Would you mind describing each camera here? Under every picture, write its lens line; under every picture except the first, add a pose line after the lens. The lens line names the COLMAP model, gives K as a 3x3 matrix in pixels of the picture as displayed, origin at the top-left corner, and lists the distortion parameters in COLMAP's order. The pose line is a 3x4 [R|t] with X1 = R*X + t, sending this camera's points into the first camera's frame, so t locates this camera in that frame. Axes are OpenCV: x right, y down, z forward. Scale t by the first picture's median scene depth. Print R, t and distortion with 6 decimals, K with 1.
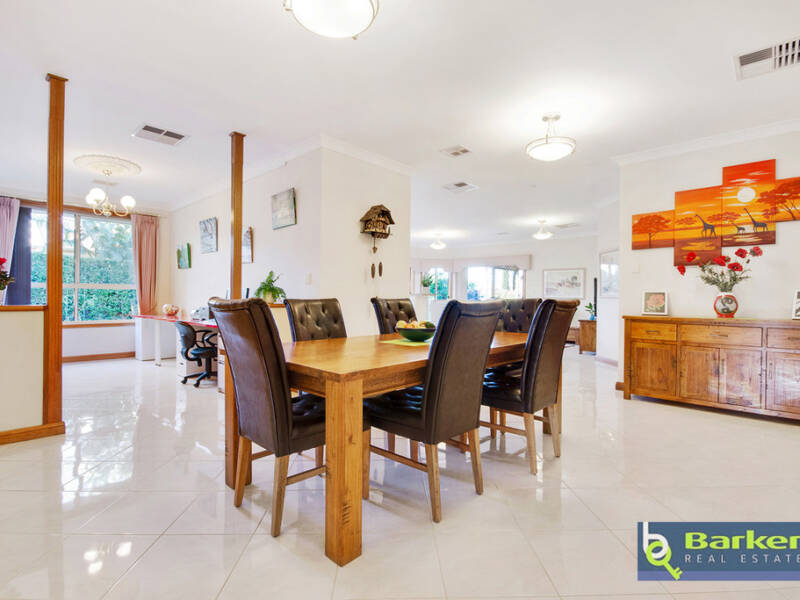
lens RADIAL K [[400.4, 0, 397.8], [0, 400.4, 302.0], [0, 0, 1]] dist [-0.004747, 0.000188]
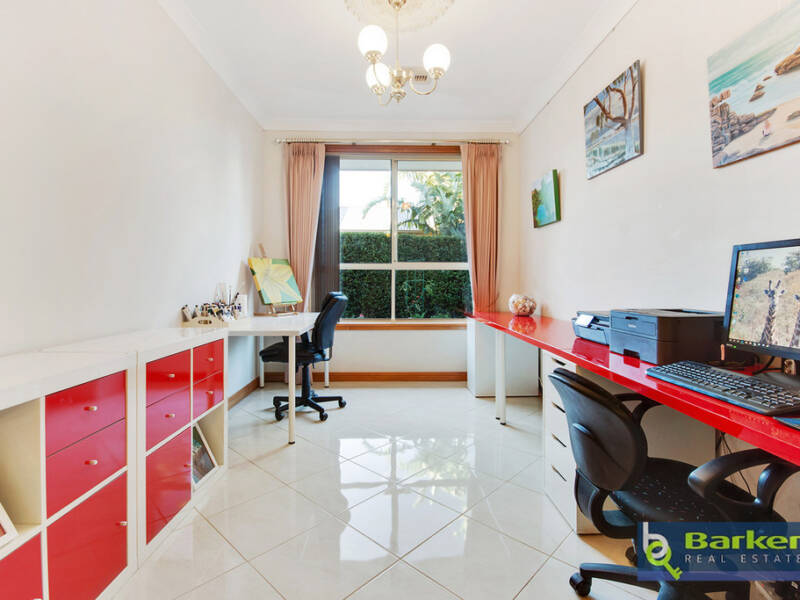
lens RADIAL K [[400.4, 0, 394.9], [0, 400.4, 291.5], [0, 0, 1]] dist [-0.004747, 0.000188]
pose [[0.693285, 0.006388, -0.720635, -0.302520], [0.002219, 0.999937, 0.010999, -0.004945], [0.720660, -0.009225, 0.693228, 0.511248]]
